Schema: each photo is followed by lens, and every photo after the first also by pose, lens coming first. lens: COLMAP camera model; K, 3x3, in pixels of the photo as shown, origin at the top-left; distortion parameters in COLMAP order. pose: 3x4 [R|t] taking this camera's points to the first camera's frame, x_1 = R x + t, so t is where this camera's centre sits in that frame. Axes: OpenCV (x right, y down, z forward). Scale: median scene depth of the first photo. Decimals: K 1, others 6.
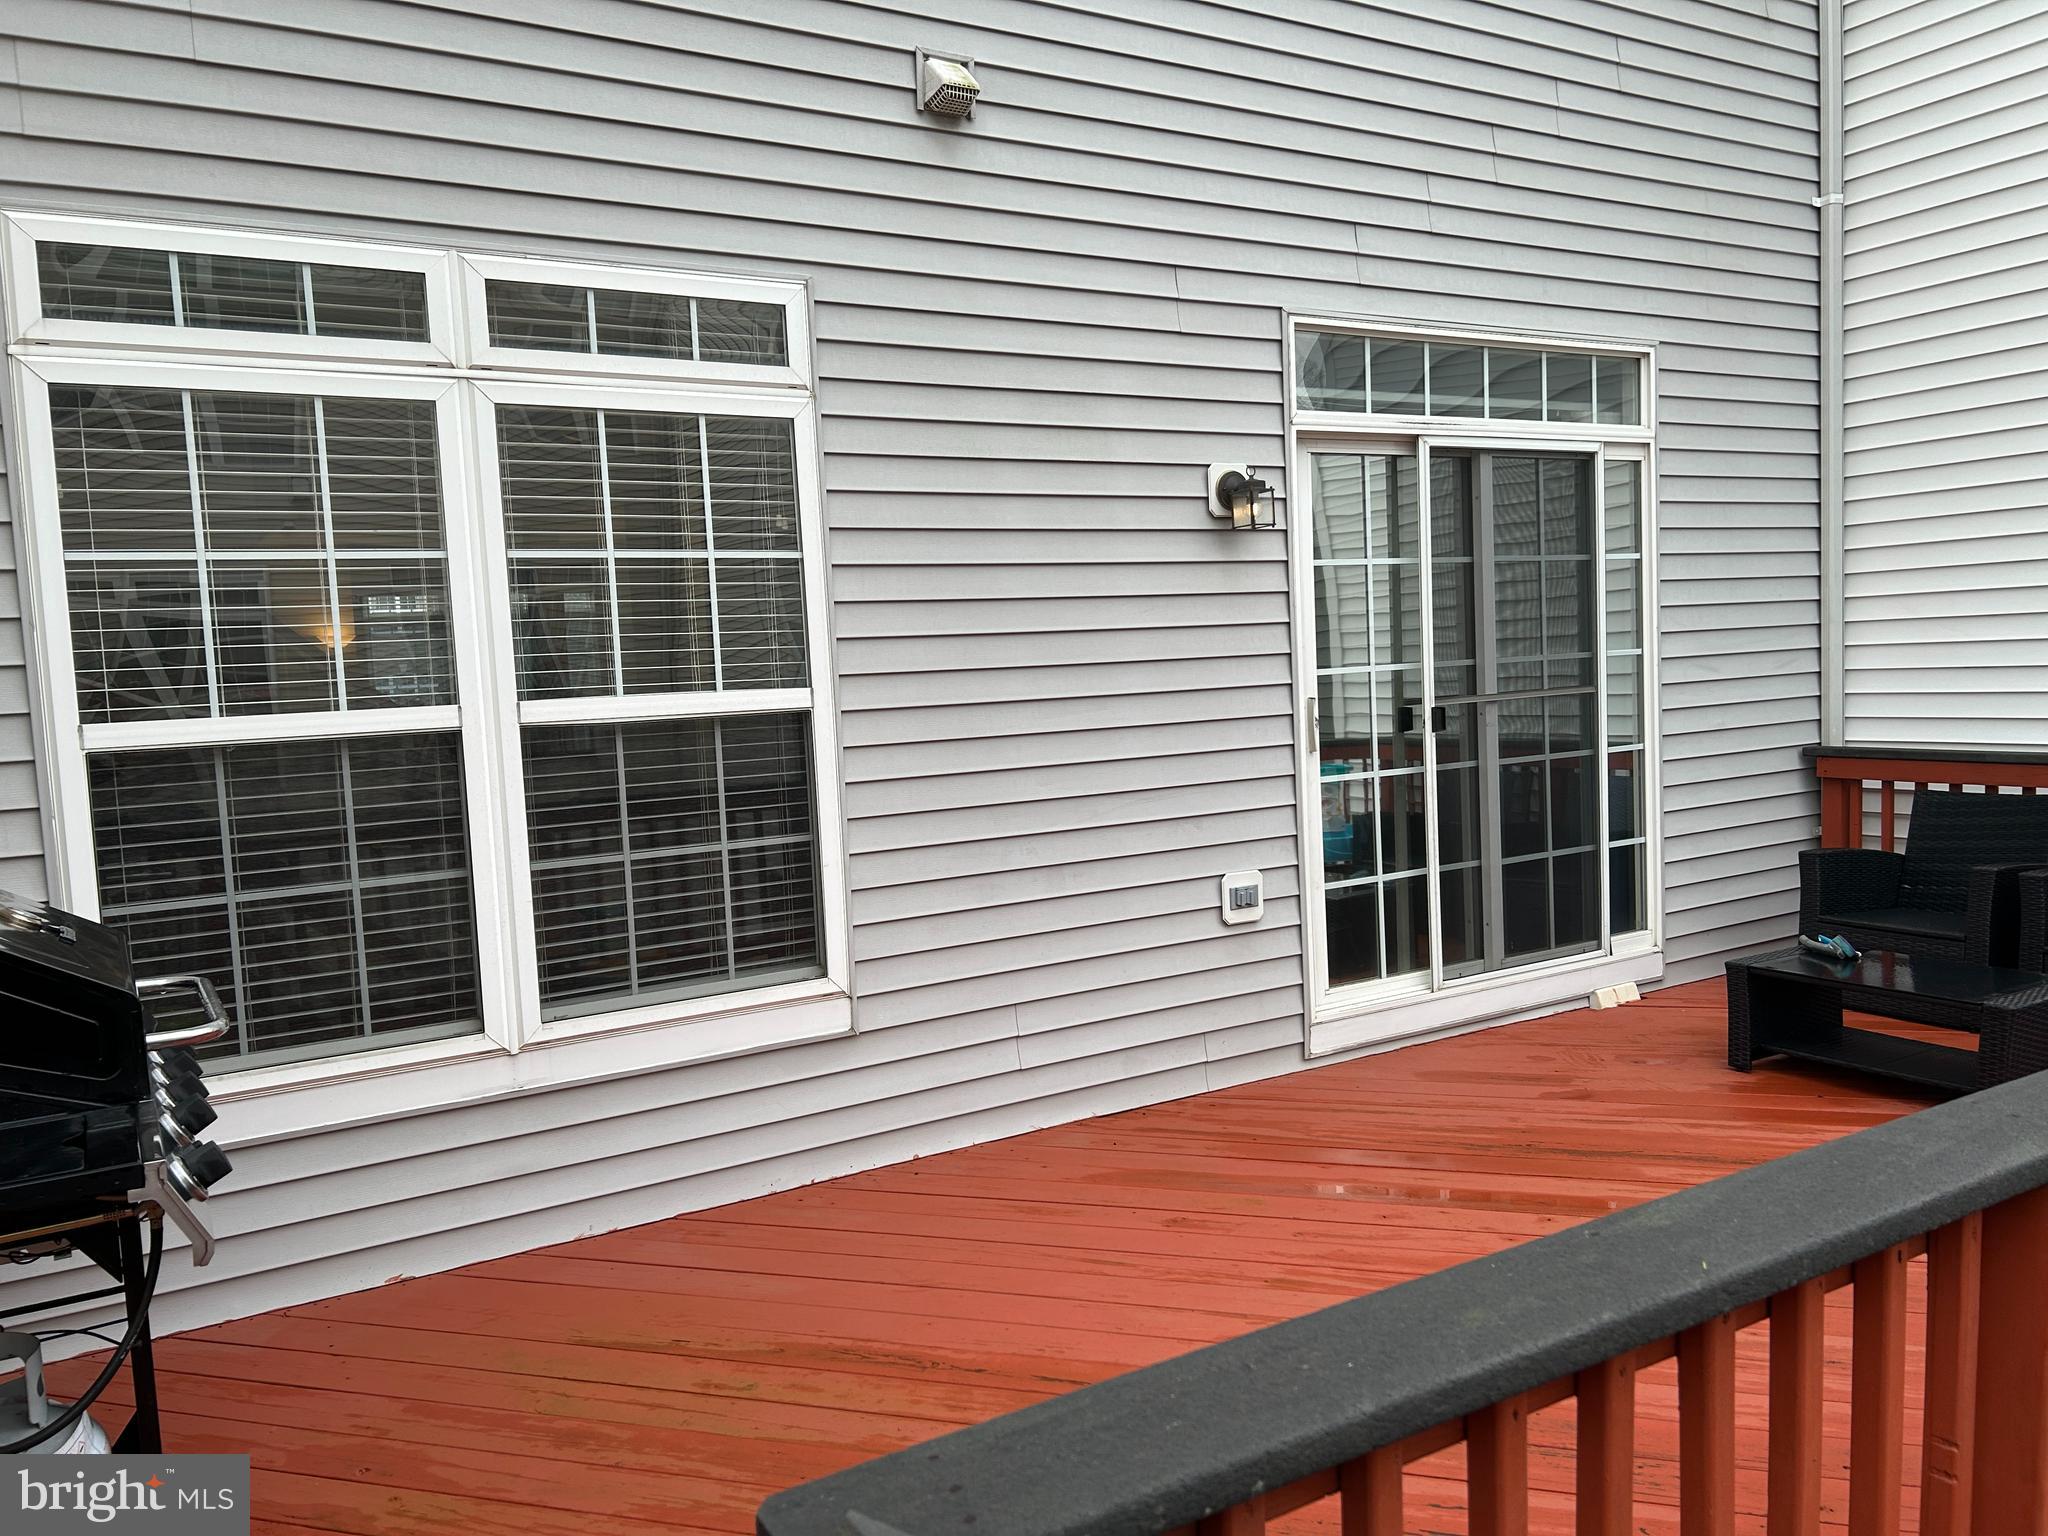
lens RADIAL K [[1552.3, 0, 1010.2], [0, 1552.3, 773.7], [0, 0, 1]] dist [0.071102, -0.069821]
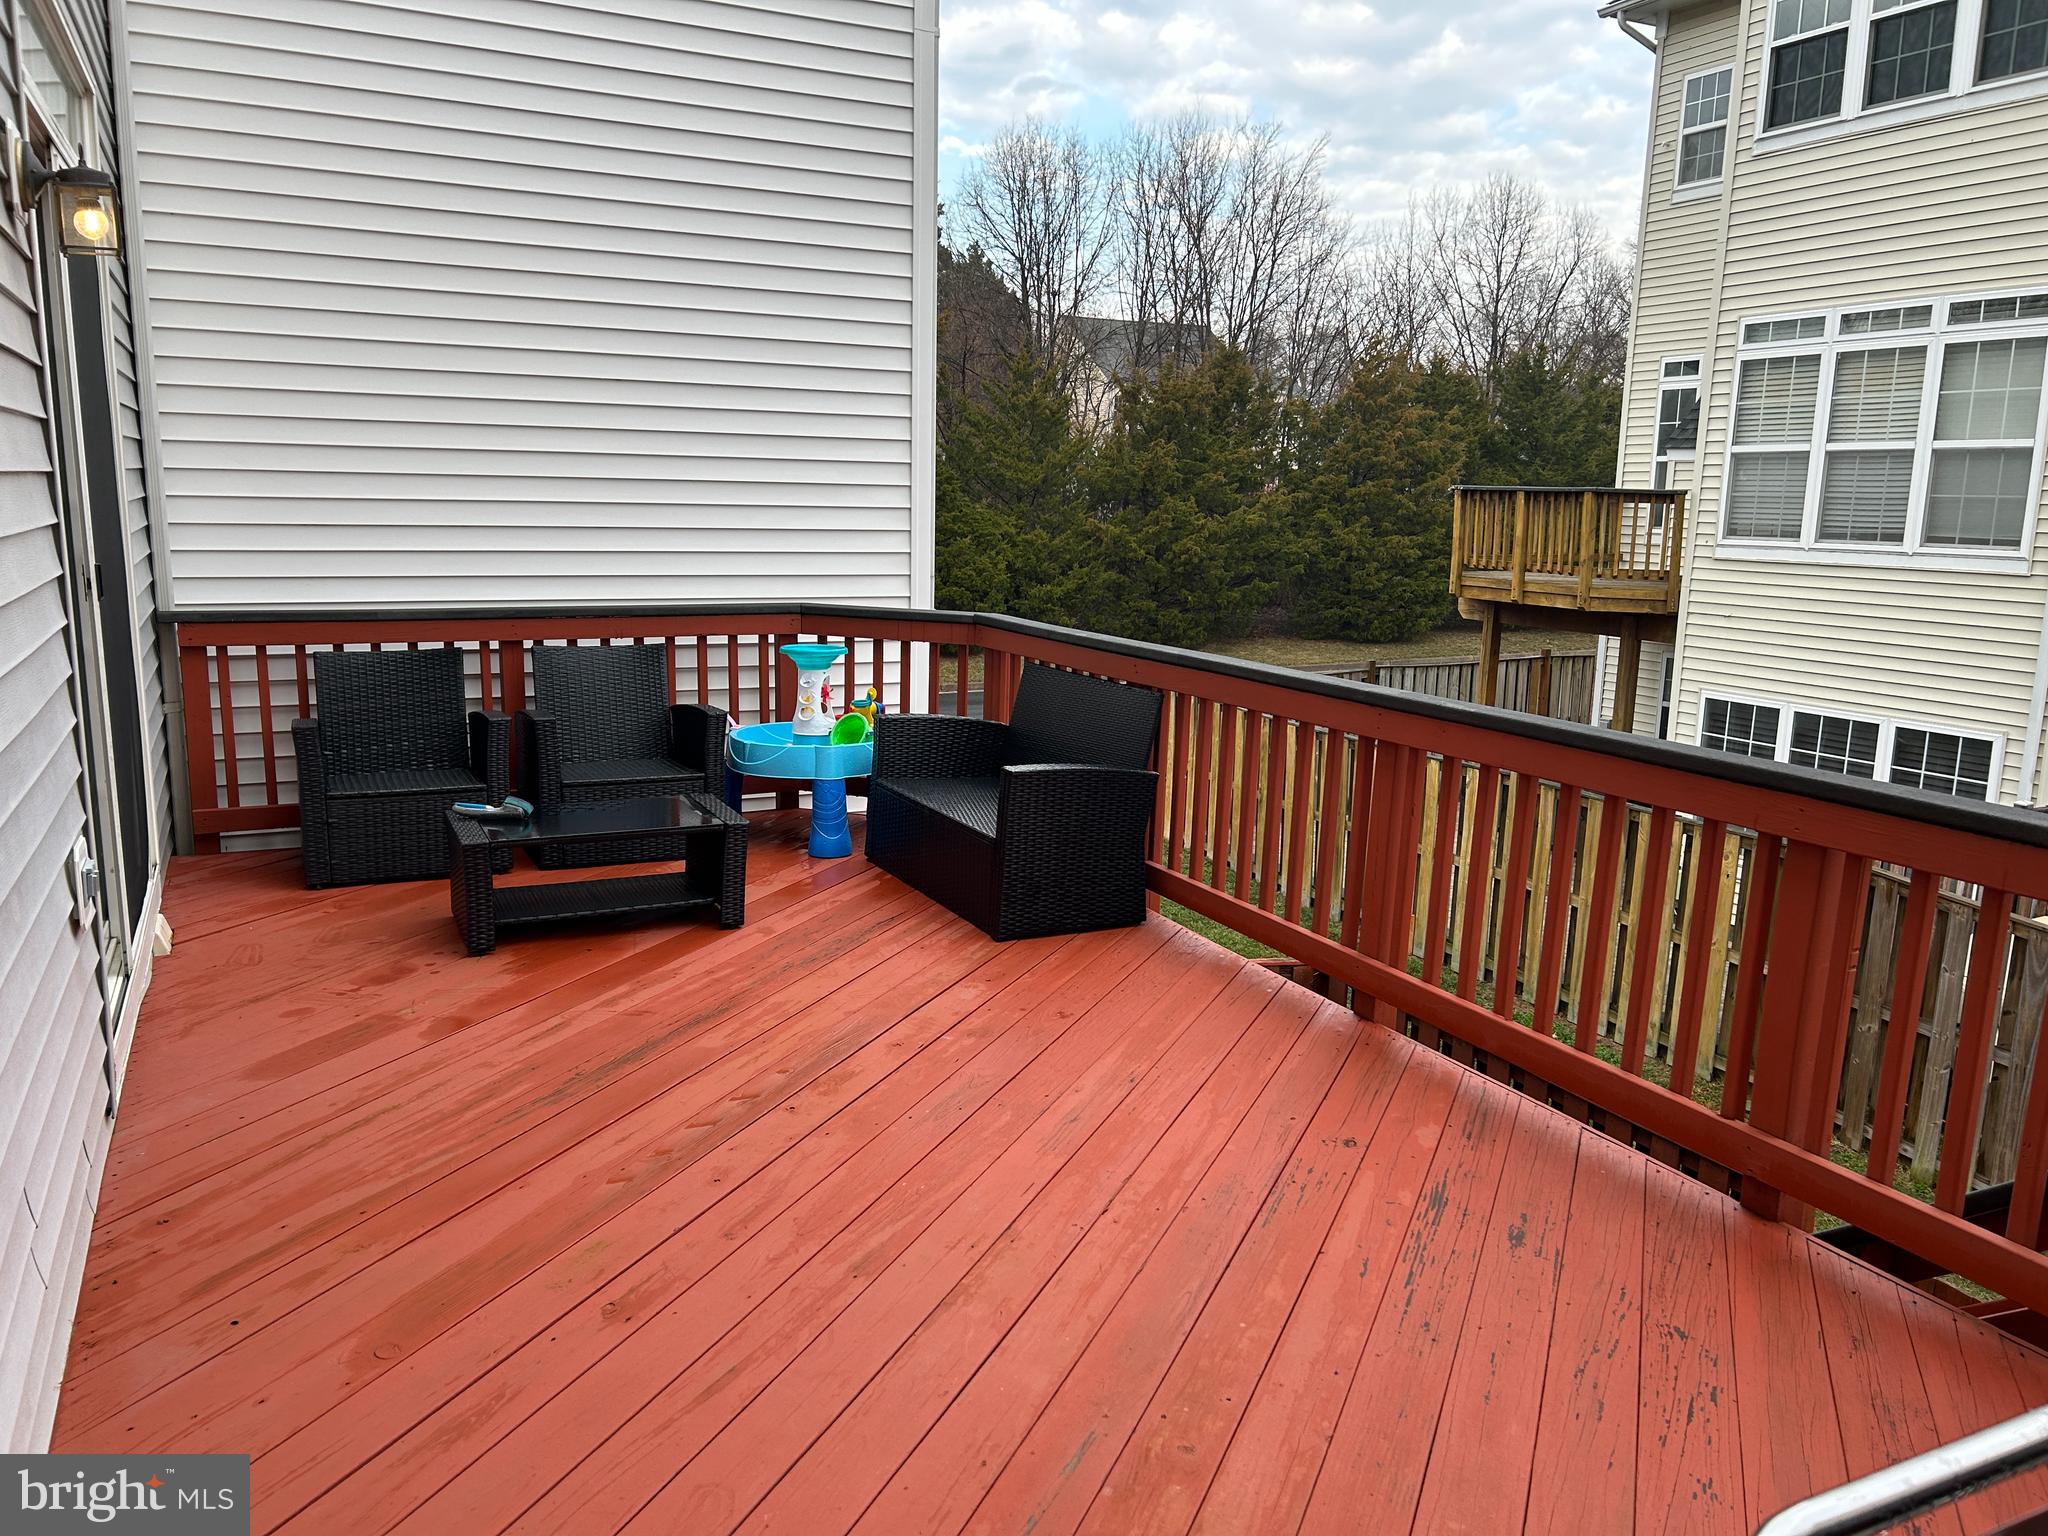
lens RADIAL K [[1552.3, 0, 1013.4], [0, 1552.3, 771.7], [0, 0, 1]] dist [0.071102, -0.069821]
pose [[0.086112, -0.136407, 0.986903, -0.456419], [0.047623, 0.990014, 0.132682, -0.032614], [-0.995147, 0.035573, 0.091748, 0.630722]]
